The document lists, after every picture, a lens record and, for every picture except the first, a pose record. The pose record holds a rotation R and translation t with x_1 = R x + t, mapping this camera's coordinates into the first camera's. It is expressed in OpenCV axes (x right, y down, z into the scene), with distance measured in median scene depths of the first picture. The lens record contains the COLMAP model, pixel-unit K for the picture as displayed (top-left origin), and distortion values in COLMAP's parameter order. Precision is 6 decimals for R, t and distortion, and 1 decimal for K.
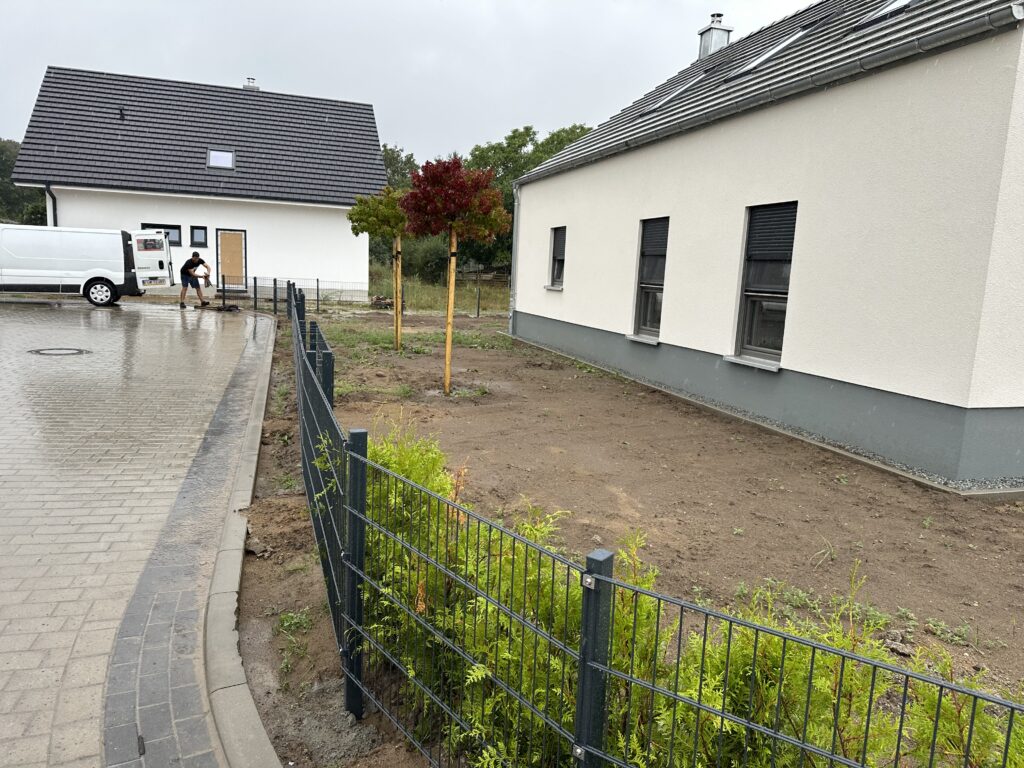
lens RADIAL K [[728.5, 0, 512.0], [0, 728.5, 384.0], [0, 0, 1]] dist [-0.002482, -0.012024]
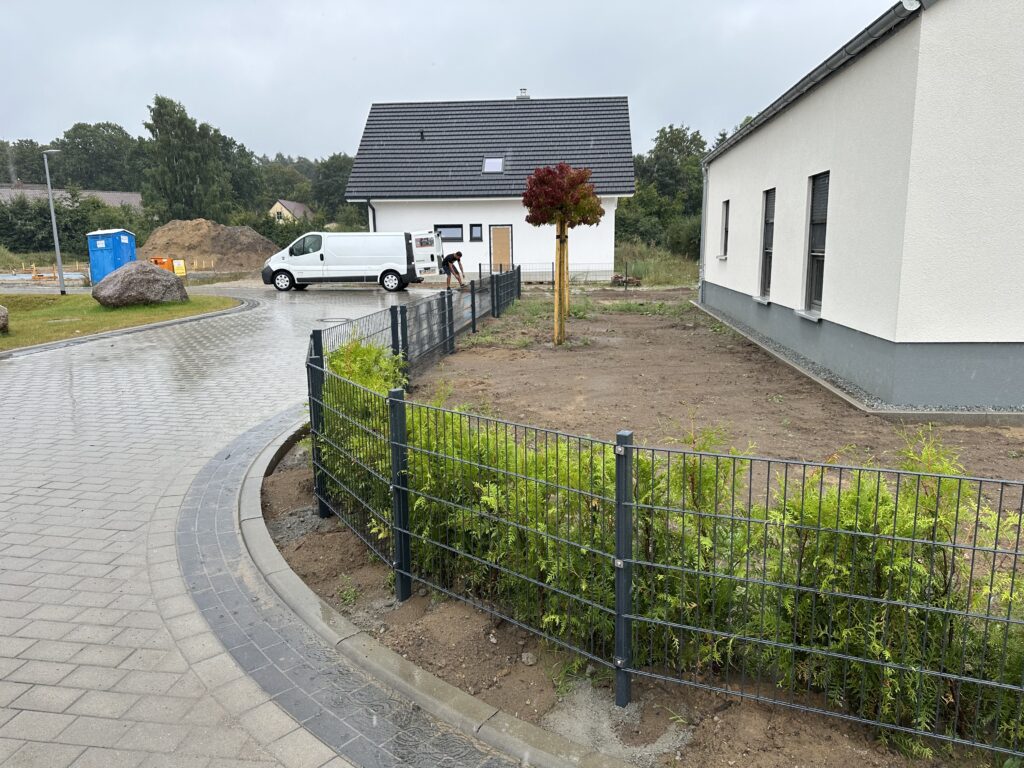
lens RADIAL K [[728.5, 0, 512.0], [0, 728.5, 384.0], [0, 0, 1]] dist [-0.002482, -0.012024]
pose [[0.922946, 0.008685, -0.384830, 0.108652], [0.000169, 0.999736, 0.022968, 0.022914], [0.384928, -0.021263, 0.922702, -0.106358]]
